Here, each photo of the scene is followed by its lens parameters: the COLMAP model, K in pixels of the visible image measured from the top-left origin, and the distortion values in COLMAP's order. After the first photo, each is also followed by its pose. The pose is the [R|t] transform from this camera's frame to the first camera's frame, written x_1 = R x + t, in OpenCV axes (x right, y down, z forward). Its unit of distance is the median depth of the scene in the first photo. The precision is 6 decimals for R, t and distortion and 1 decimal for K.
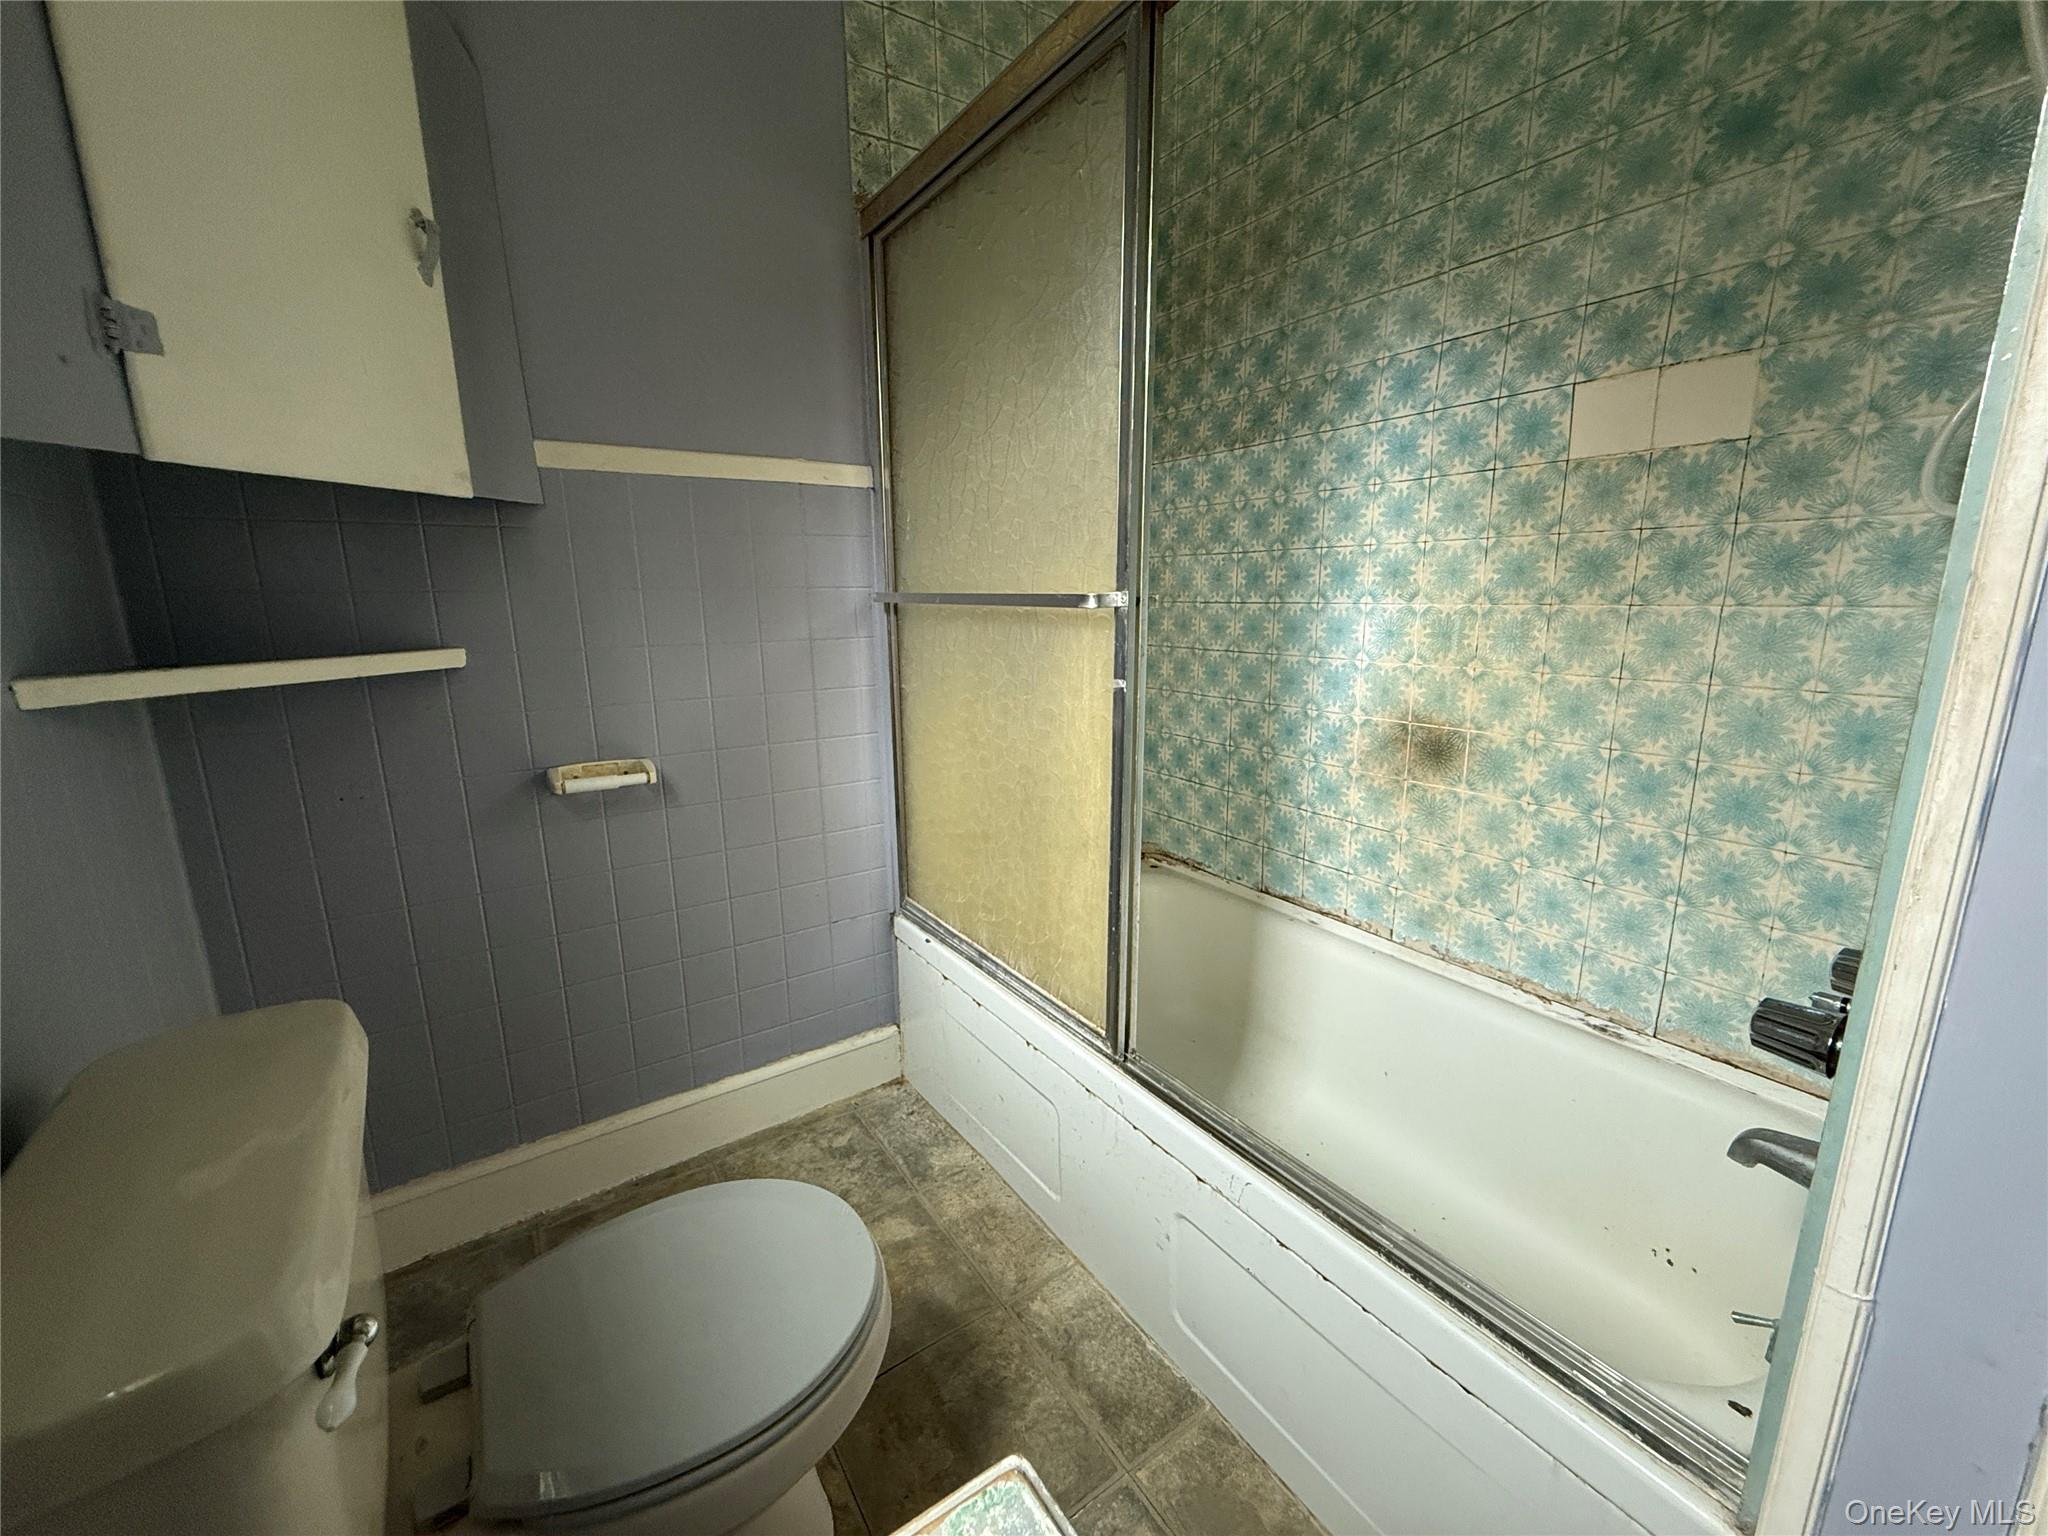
lens RADIAL K [[817.1, 0, 1020.8], [0, 817.1, 766.9], [0, 0, 1]] dist [-0.000059, -0.000362]
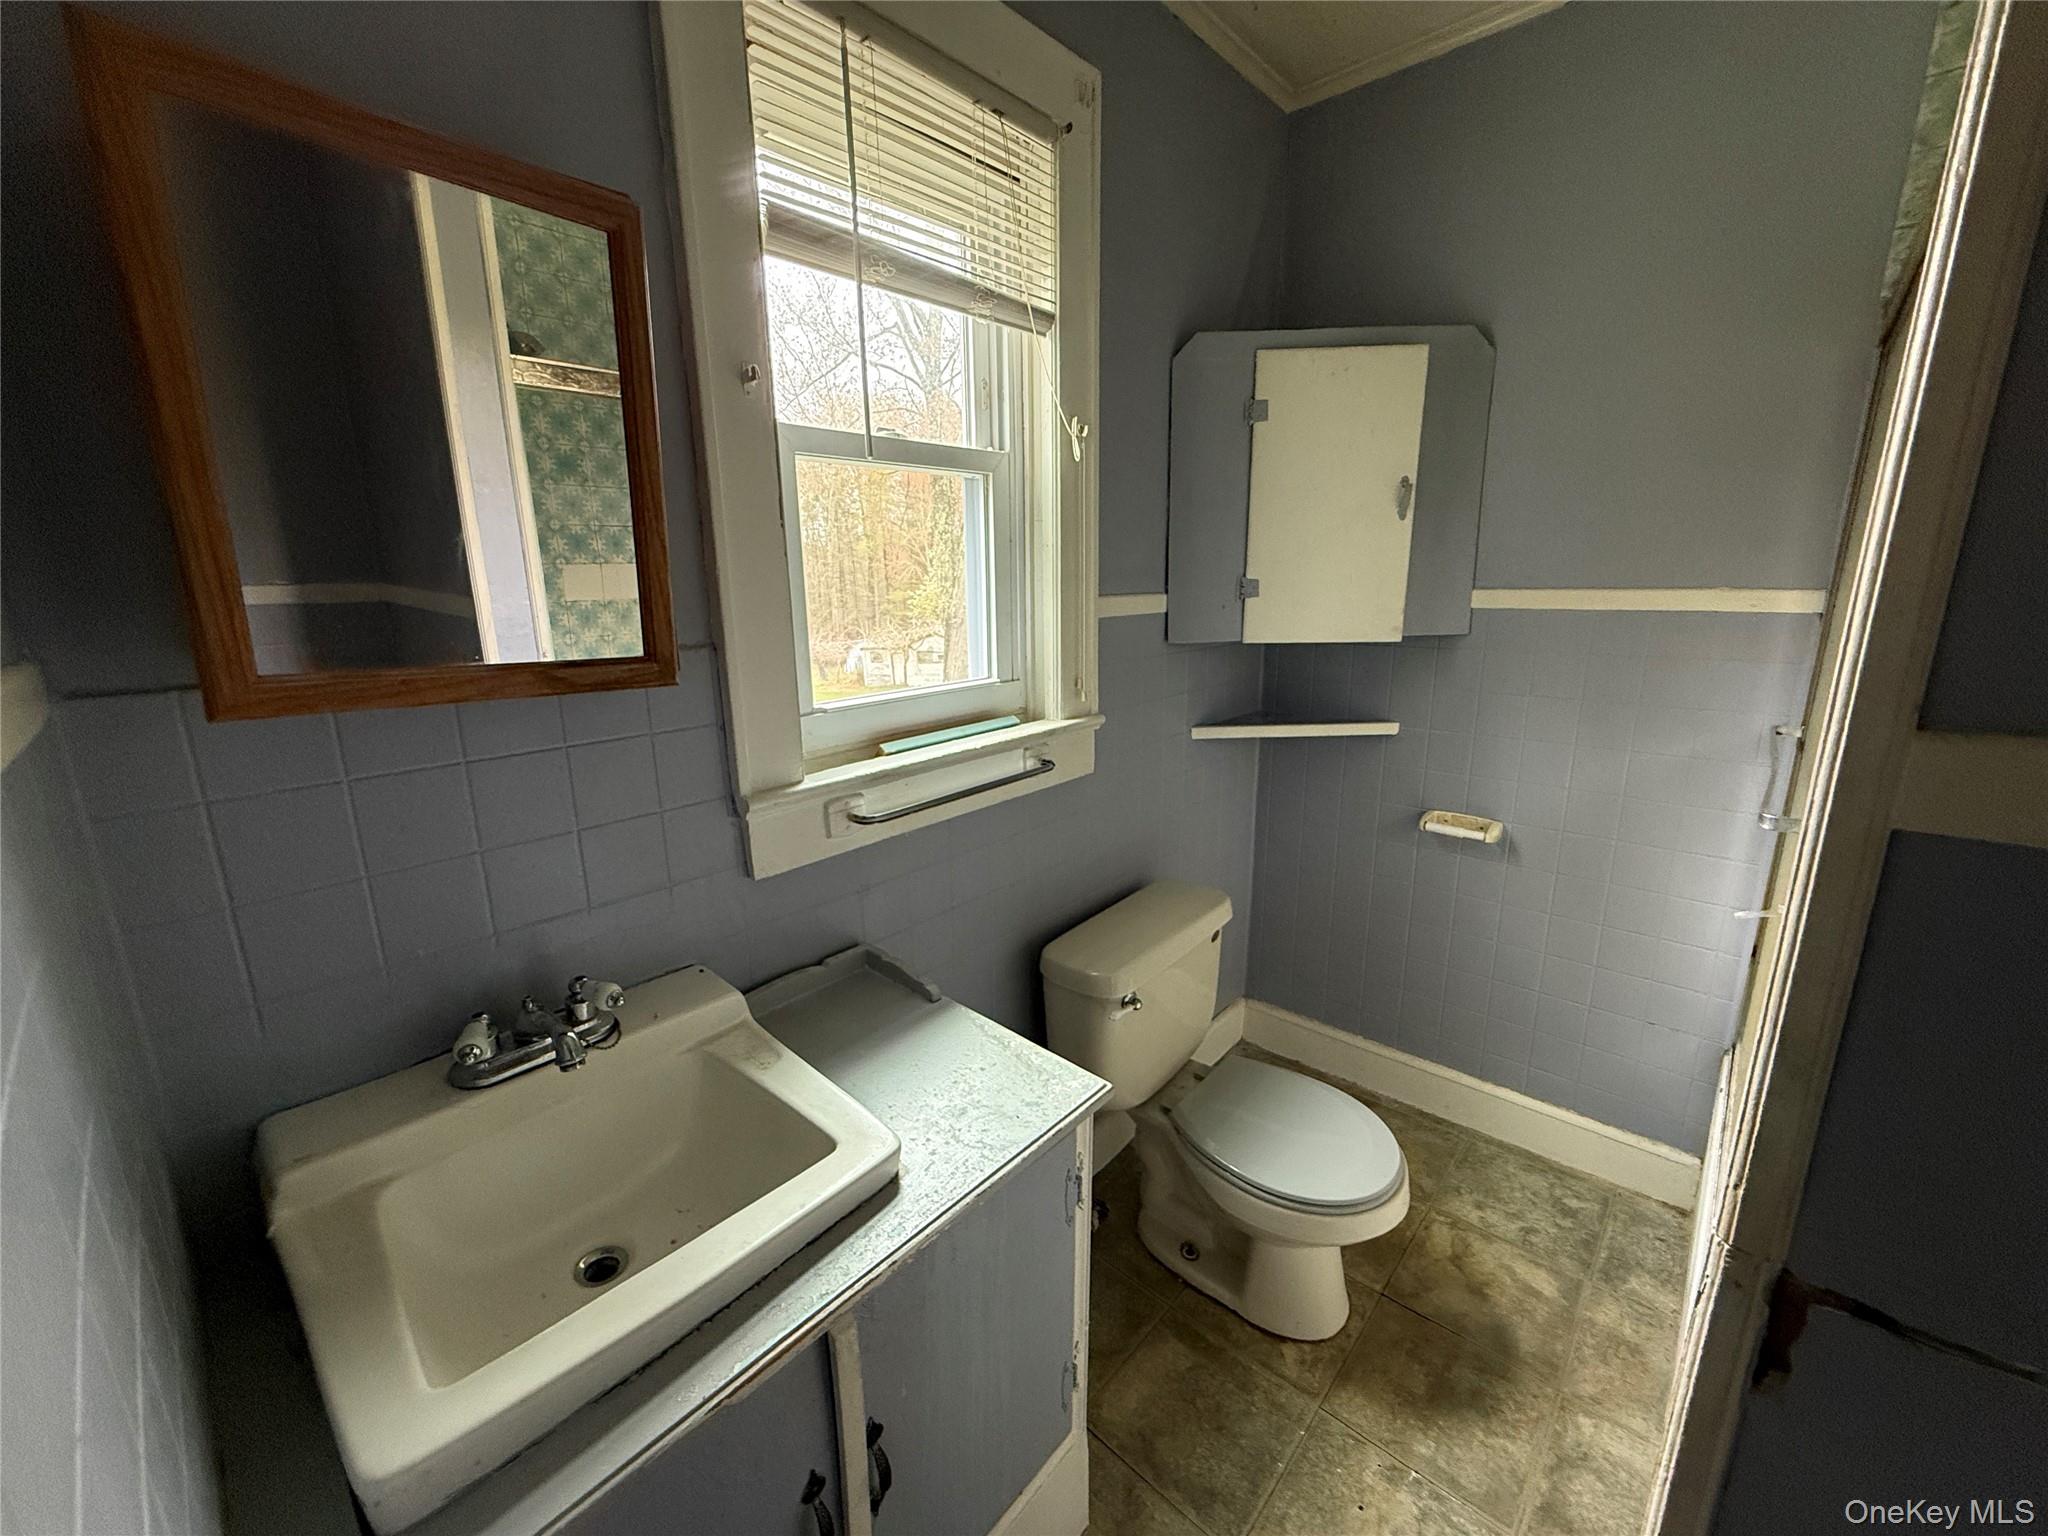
lens RADIAL K [[817.1, 0, 1025.2], [0, 817.1, 763.1], [0, 0, 1]] dist [-0.000059, -0.000362]
pose [[0.242184, 0.234484, -0.941469, 0.552844], [-0.188647, 0.963218, 0.191373, -0.203513], [0.951714, 0.131258, 0.277510, -0.093694]]
